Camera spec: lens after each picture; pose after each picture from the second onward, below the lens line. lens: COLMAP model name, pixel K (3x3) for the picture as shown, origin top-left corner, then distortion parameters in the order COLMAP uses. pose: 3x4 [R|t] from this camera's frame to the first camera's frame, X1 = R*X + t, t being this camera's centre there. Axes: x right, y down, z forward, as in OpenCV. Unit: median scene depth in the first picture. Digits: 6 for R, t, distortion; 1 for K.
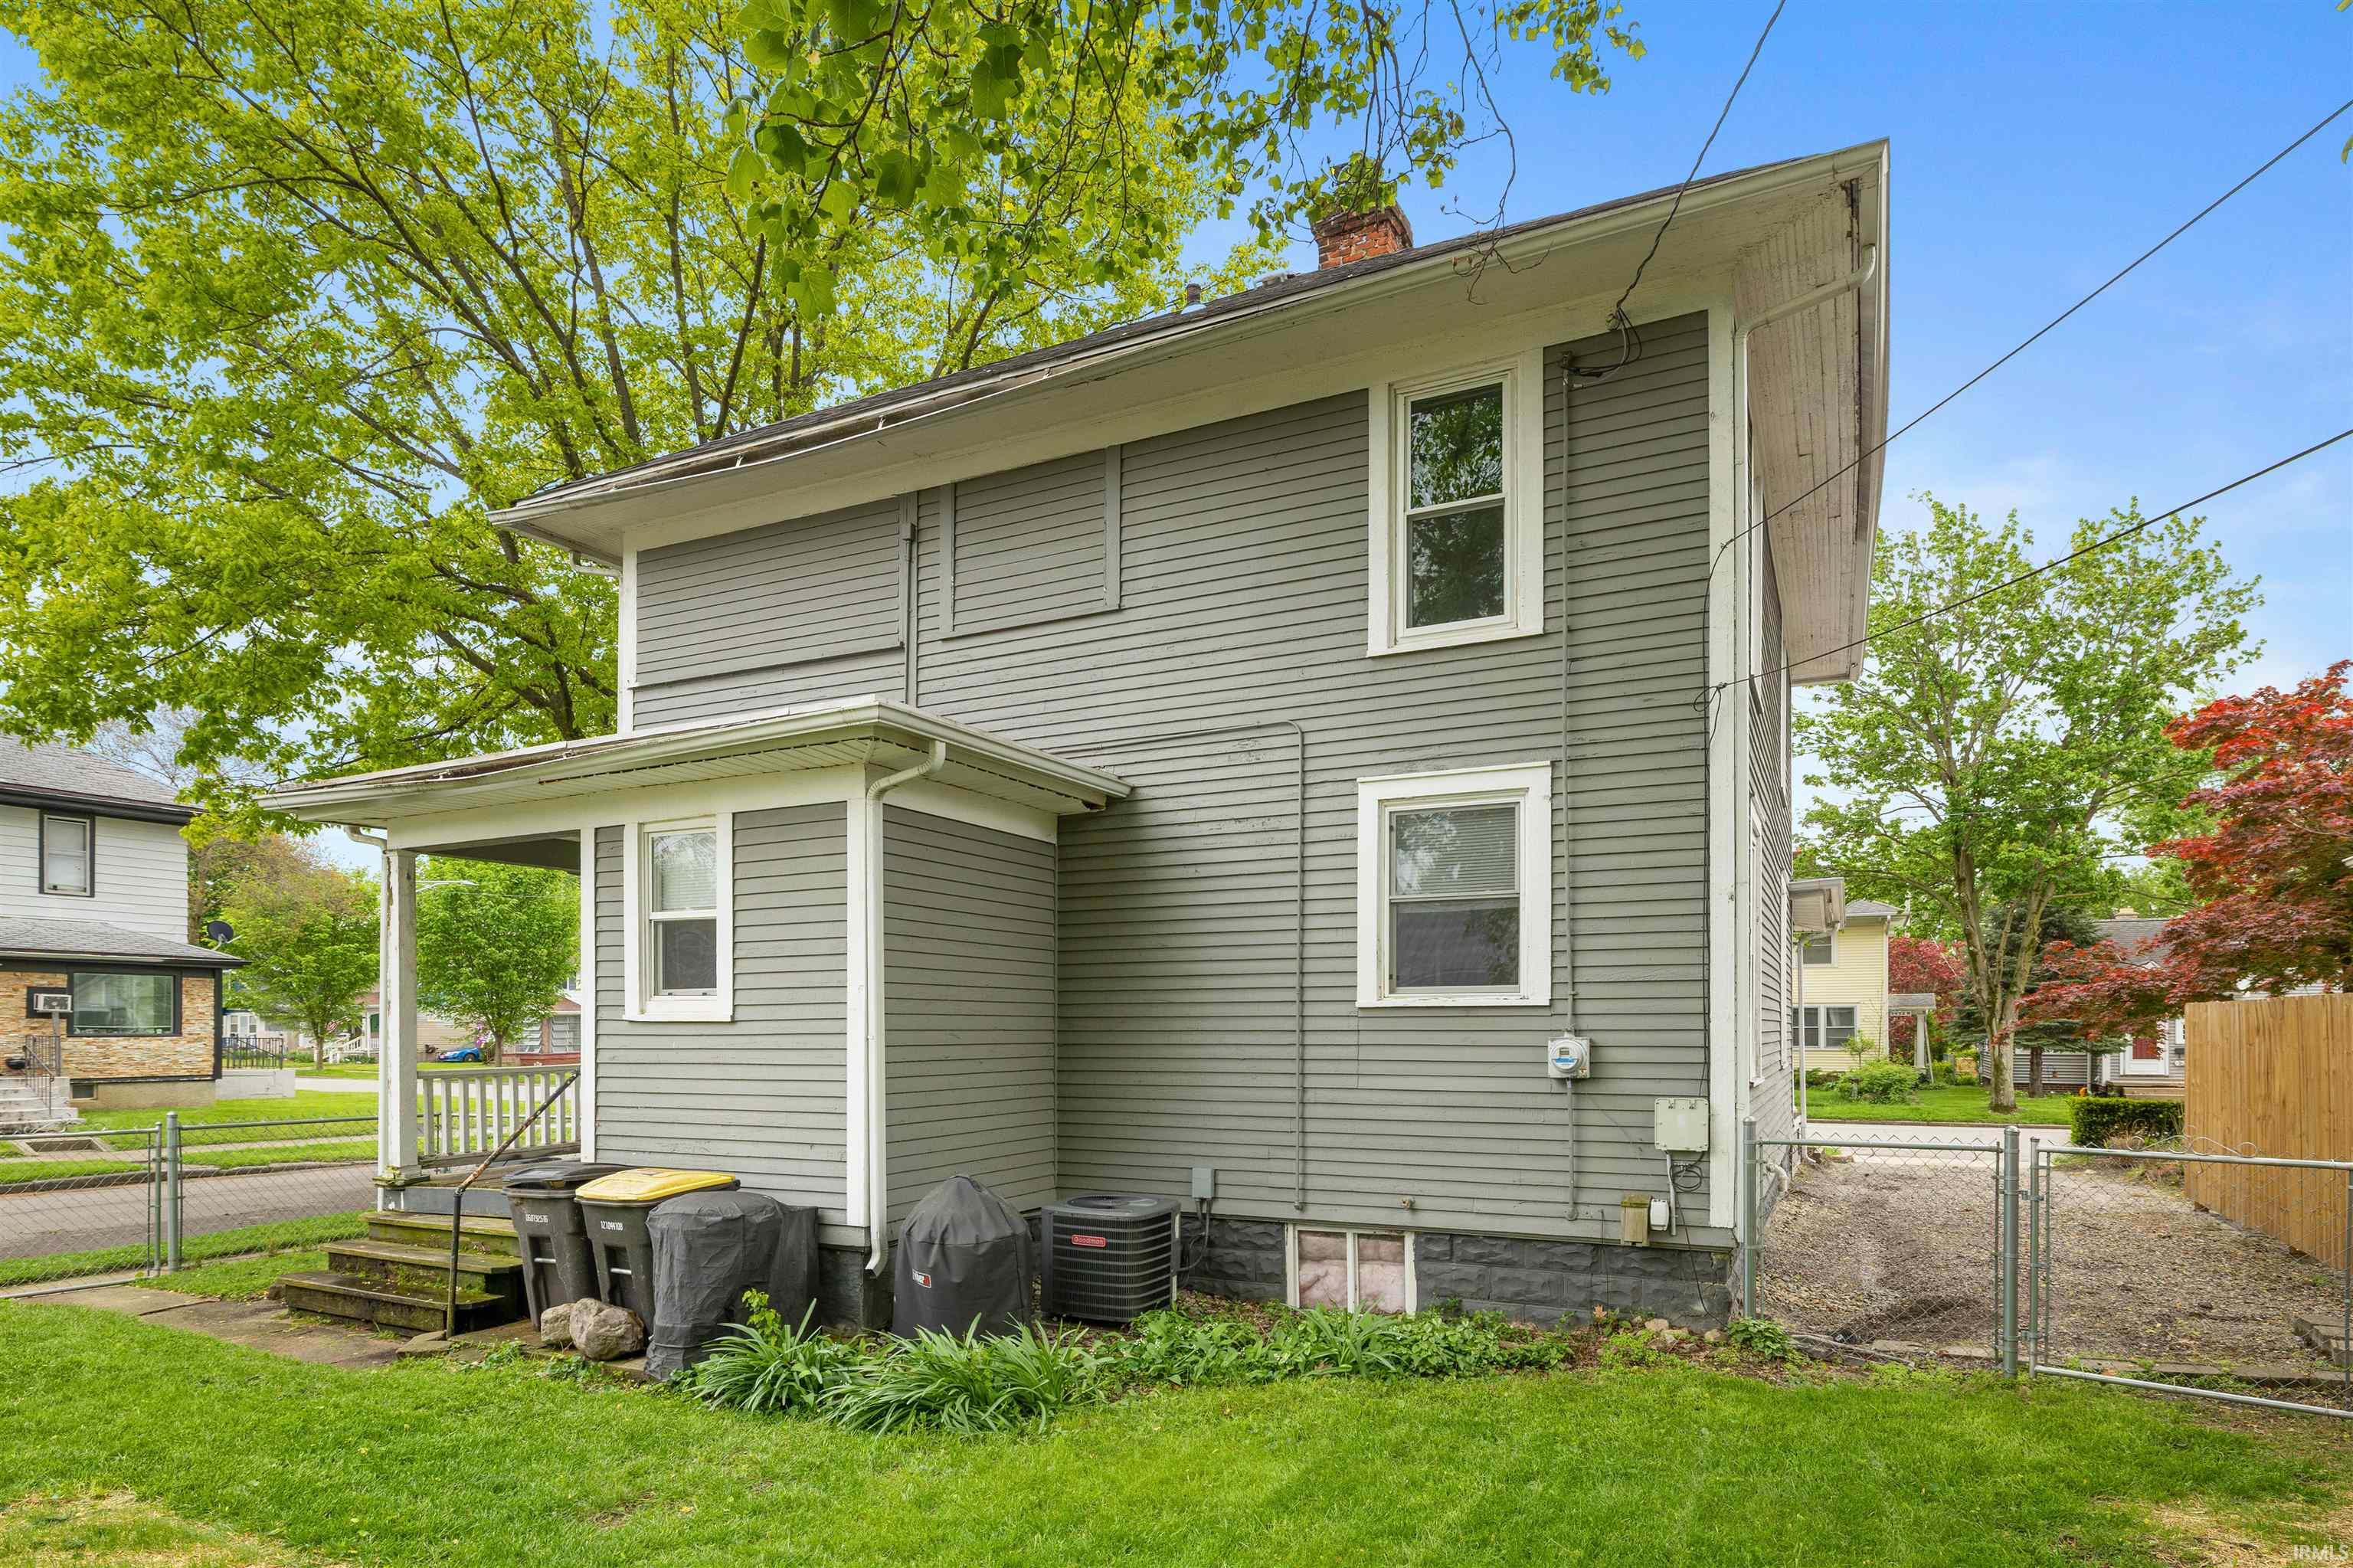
lens RADIAL K [[1290.2, 0, 1182.4], [0, 1290.2, 798.9], [0, 0, 1]] dist [-0.000980, -0.000641]
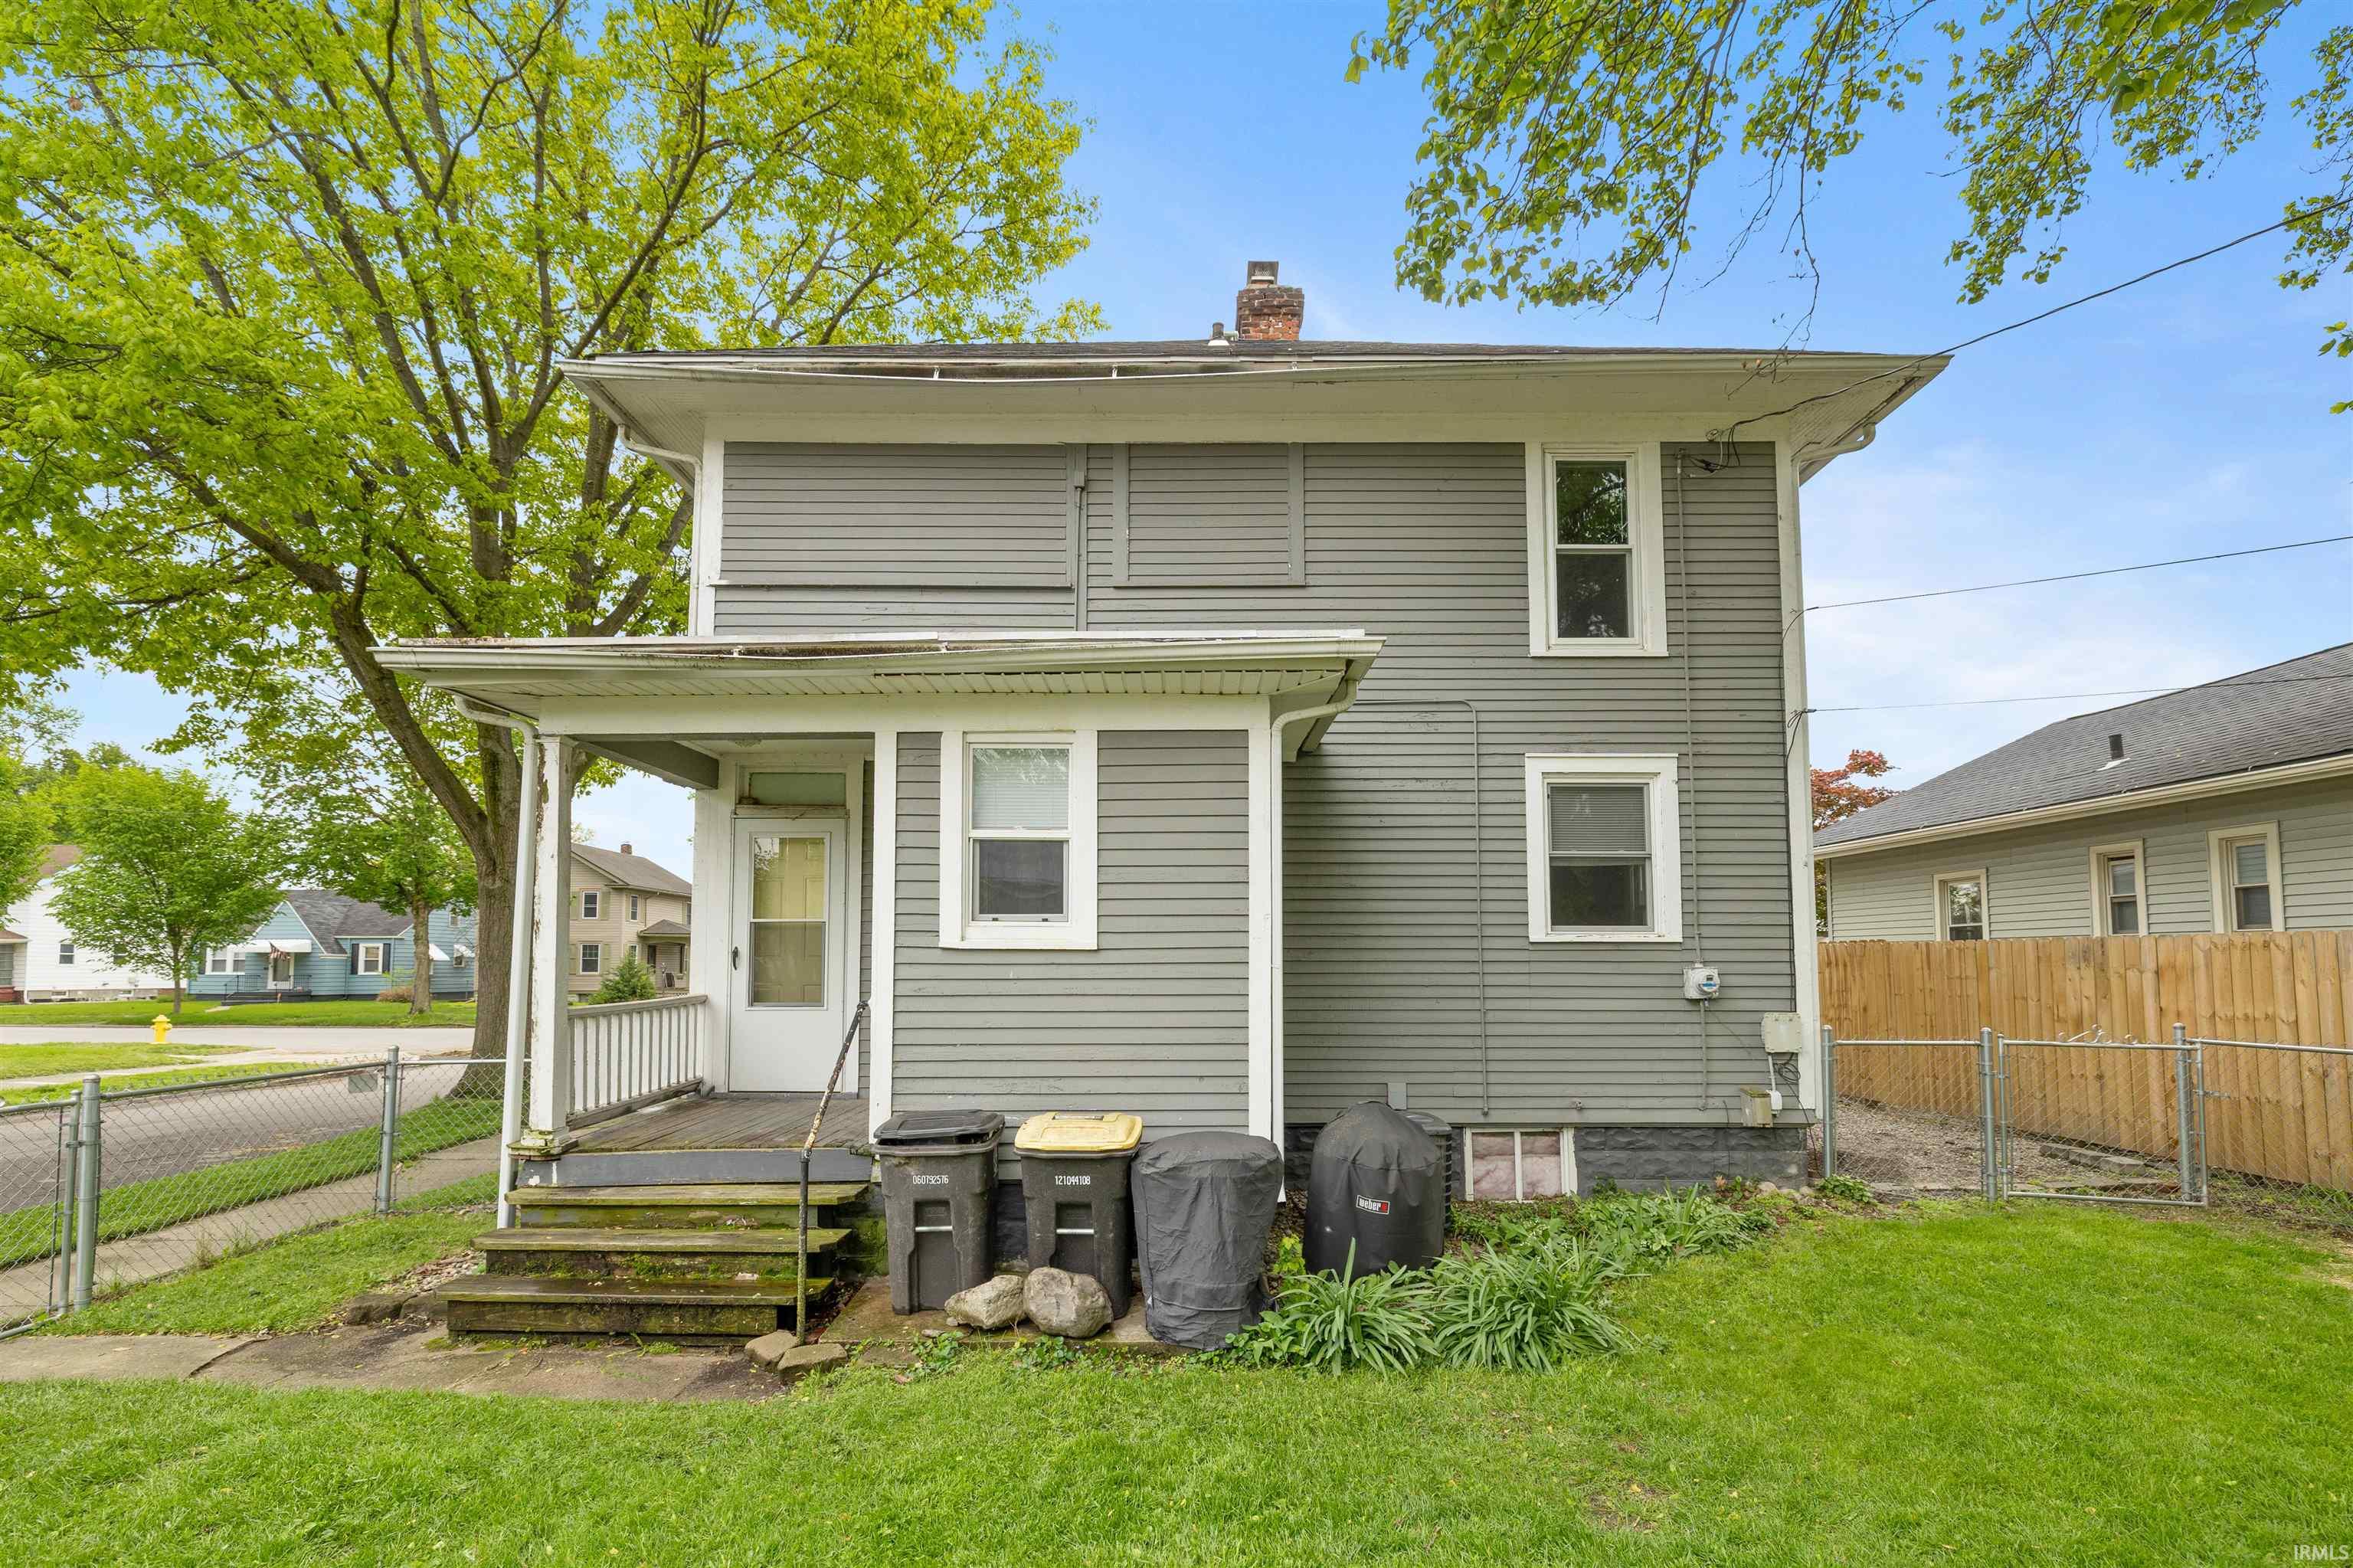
lens RADIAL K [[1017.8, 0, 1164.0], [0, 1017.8, 744.1], [0, 0, 1]] dist [0.000869, 0.000339]
pose [[0.898803, 0.094404, 0.428067, -0.603243], [-0.079584, 0.995448, -0.052431, 0.054275], [-0.431068, 0.013058, 0.902225, 0.285684]]
